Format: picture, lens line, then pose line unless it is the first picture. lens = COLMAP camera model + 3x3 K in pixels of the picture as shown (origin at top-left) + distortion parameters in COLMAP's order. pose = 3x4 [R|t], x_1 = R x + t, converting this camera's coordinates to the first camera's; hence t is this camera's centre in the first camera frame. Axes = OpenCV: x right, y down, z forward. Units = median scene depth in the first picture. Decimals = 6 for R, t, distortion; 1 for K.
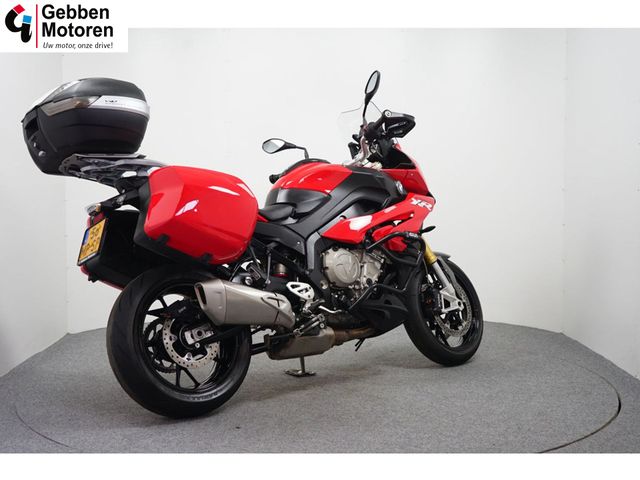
lens RADIAL K [[871.6, 0, 320.0], [0, 871.6, 240.0], [0, 0, 1]] dist [-0.019566, 0.008421]
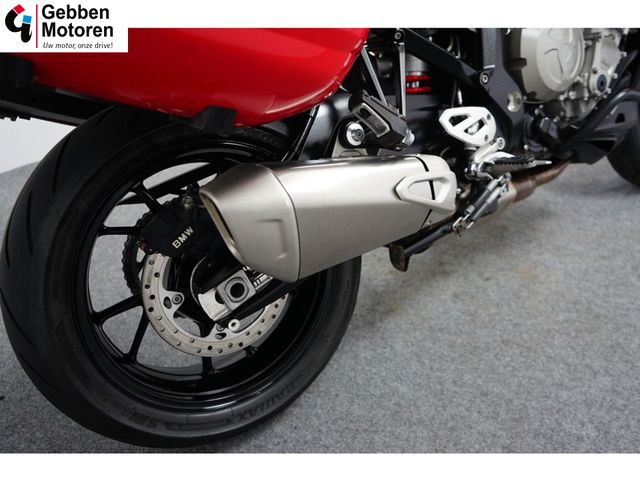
lens RADIAL K [[518.1, 0, 320.0], [0, 518.1, 240.0], [0, 0, 1]] dist [0.001241, 0.000130]
pose [[0.995617, 0.001707, -0.093505, -0.072308], [0.044611, 0.870080, 0.490888, -0.023650], [0.082194, -0.492908, 0.866190, 0.740562]]
